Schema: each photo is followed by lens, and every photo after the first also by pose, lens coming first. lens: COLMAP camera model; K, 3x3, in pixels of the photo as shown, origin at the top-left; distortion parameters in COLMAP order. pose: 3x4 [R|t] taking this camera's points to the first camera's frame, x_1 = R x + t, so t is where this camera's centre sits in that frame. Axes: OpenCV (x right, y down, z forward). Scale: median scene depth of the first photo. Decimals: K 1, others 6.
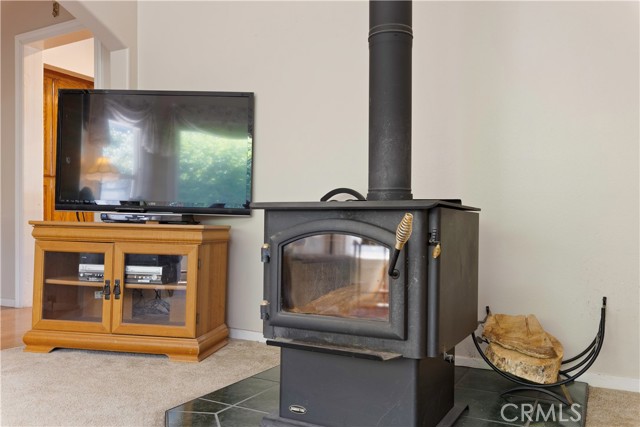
lens RADIAL K [[537.3, 0, 319.3], [0, 537.3, 214.1], [0, 0, 1]] dist [-0.003725, 0.006789]
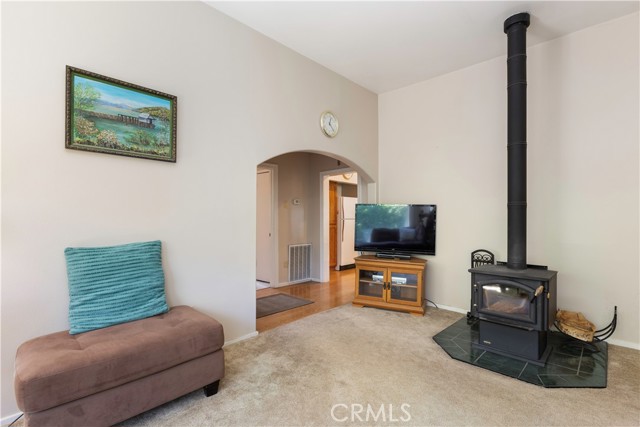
lens RADIAL K [[301.4, 0, 321.3], [0, 301.4, 213.3], [0, 0, 1]] dist [0.003043, -0.000912]
pose [[0.963291, -0.005522, -0.268401, -0.329296], [0.003730, 0.999967, -0.007187, -0.230622], [0.268432, 0.005922, 0.963280, -0.580673]]
